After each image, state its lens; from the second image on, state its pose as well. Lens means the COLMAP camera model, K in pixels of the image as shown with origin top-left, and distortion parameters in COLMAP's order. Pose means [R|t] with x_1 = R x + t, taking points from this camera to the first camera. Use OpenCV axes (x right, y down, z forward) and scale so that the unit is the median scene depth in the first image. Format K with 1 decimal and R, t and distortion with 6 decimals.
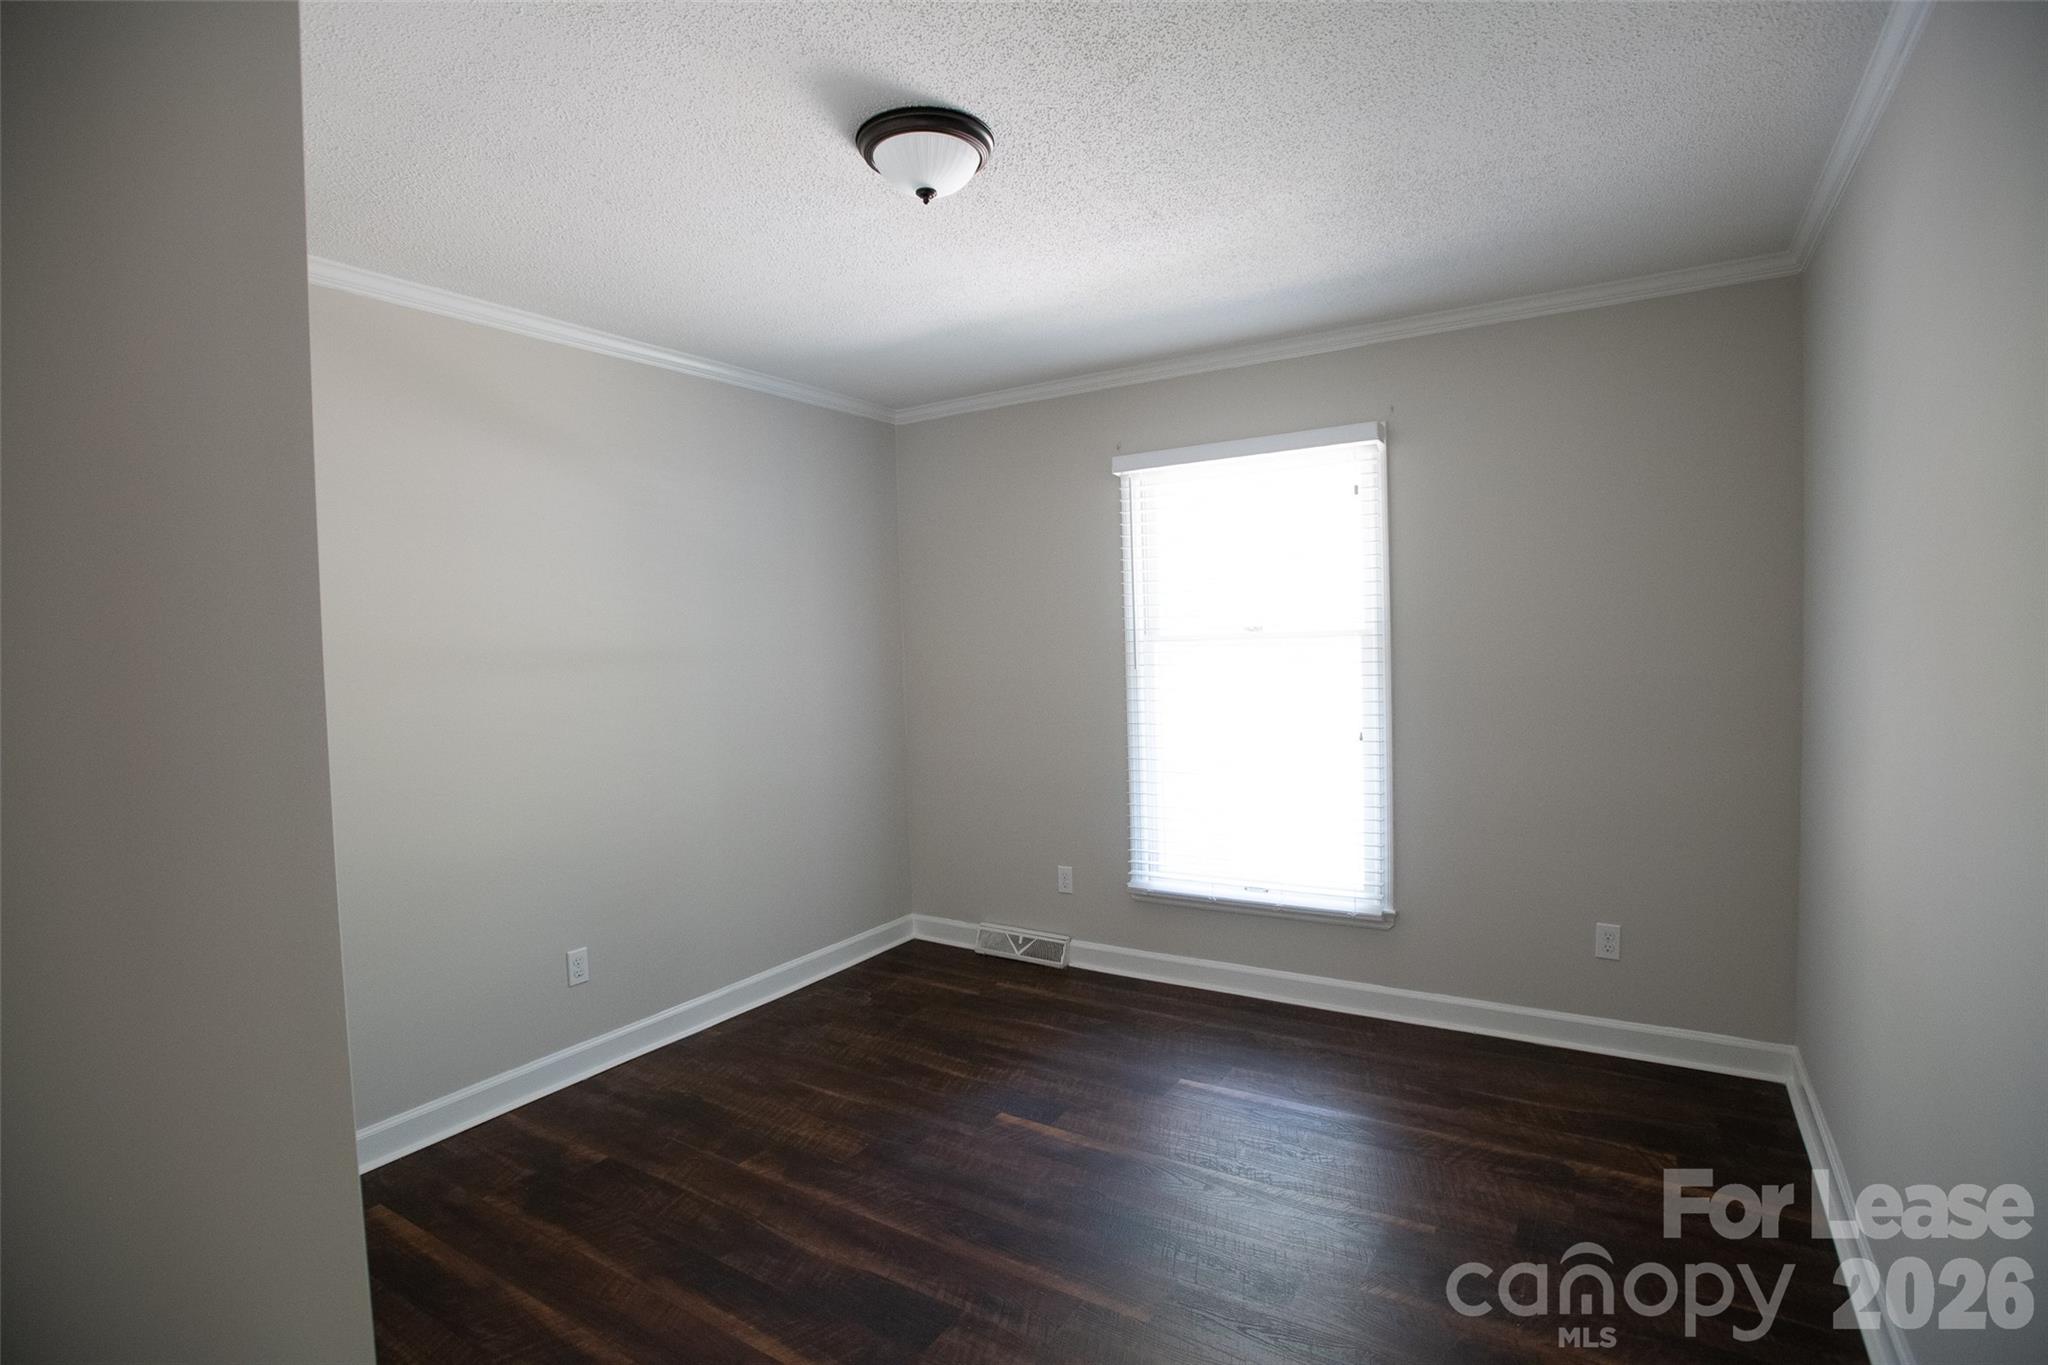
lens RADIAL K [[969.0, 0, 1029.8], [0, 969.0, 688.4], [0, 0, 1]] dist [-0.068422, 0.023216]
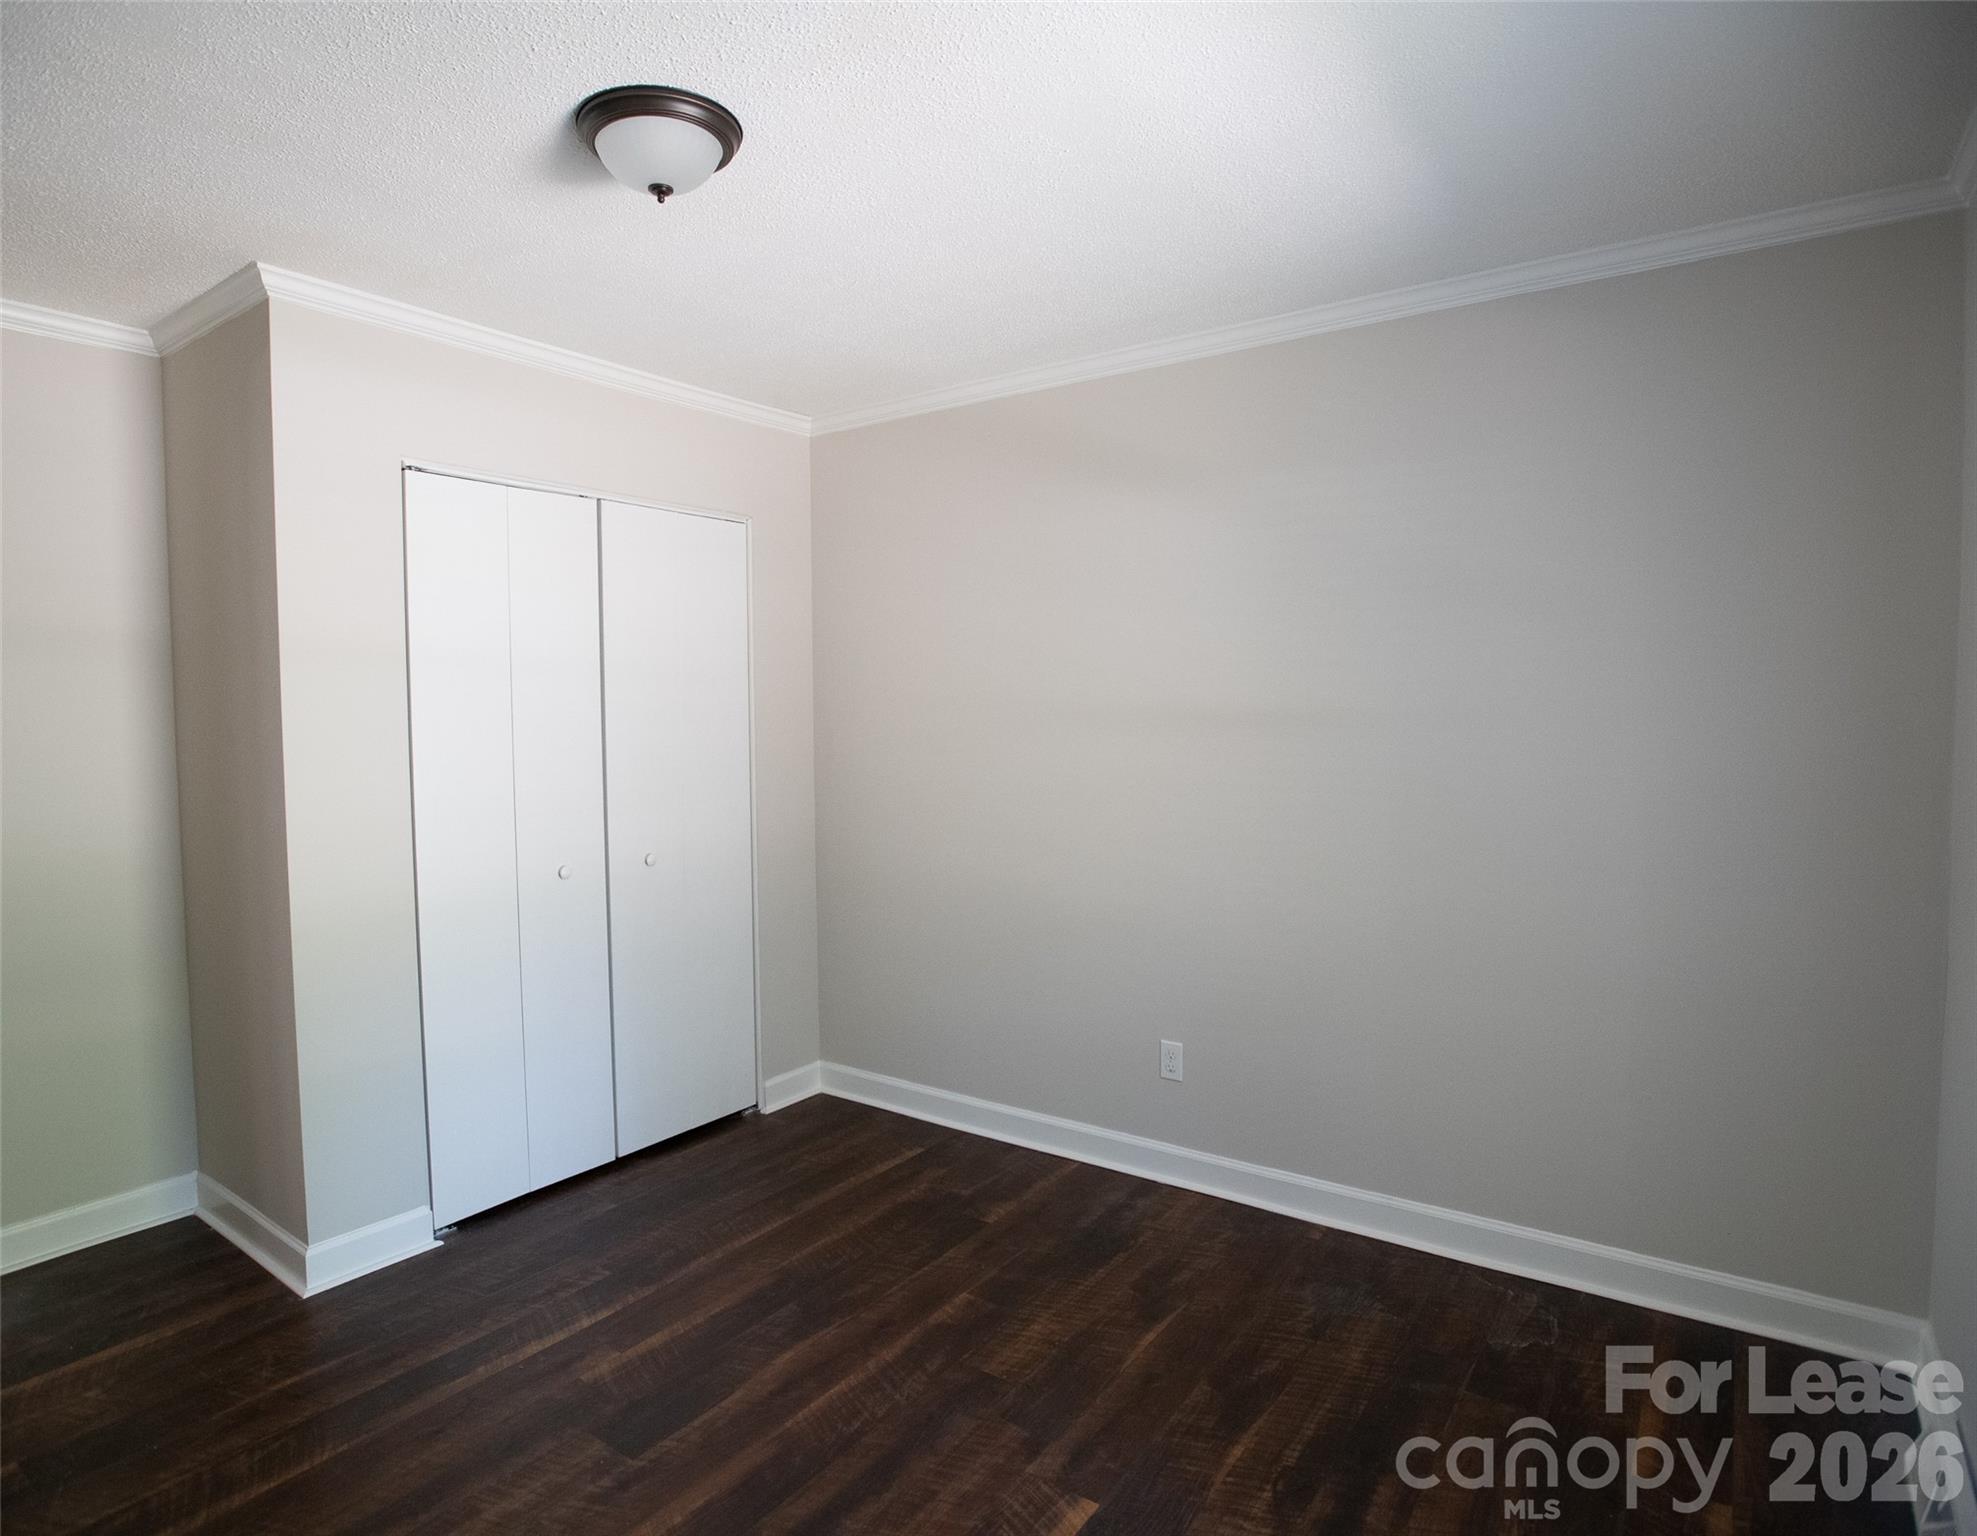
lens RADIAL K [[1093.5, 0, 944.8], [0, 1093.5, 791.8], [0, 0, 1]] dist [-0.037994, -0.000023]
pose [[-0.069923, 0.102152, -0.992308, 0.545798], [-0.039763, 0.993667, 0.105093, -0.064117], [0.996760, 0.046806, -0.065418, 0.838051]]
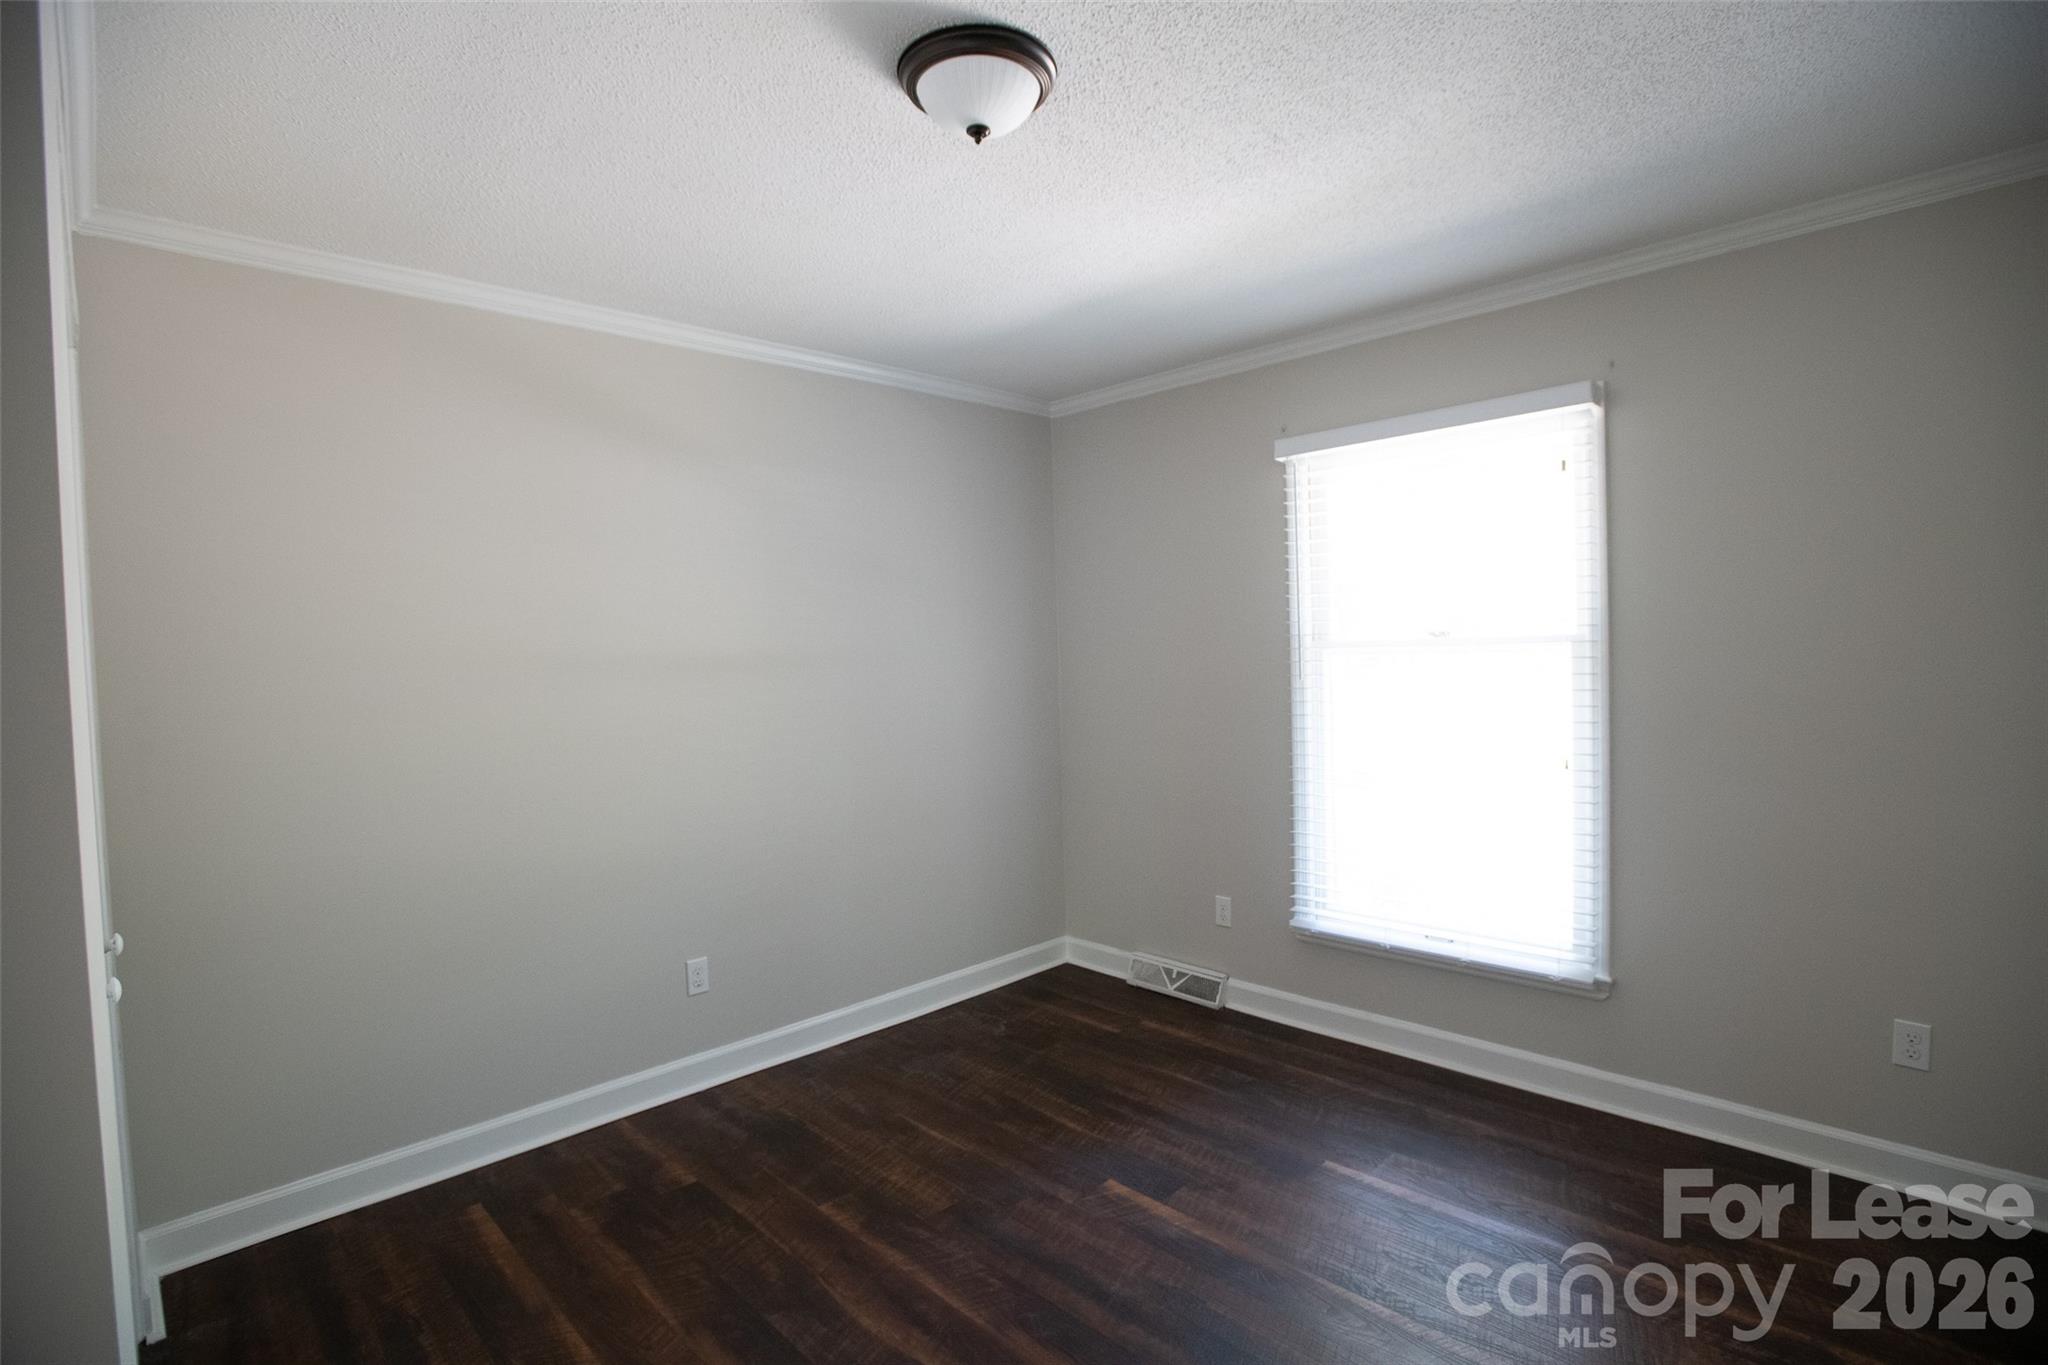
lens RADIAL K [[969.0, 0, 1029.8], [0, 969.0, 688.4], [0, 0, 1]] dist [-0.068422, 0.023216]
pose [[0.973519, 0.010584, -0.228362, 0.085434], [-0.011466, 0.999931, -0.002538, -0.008266], [0.228320, 0.005089, 0.973573, 0.108356]]
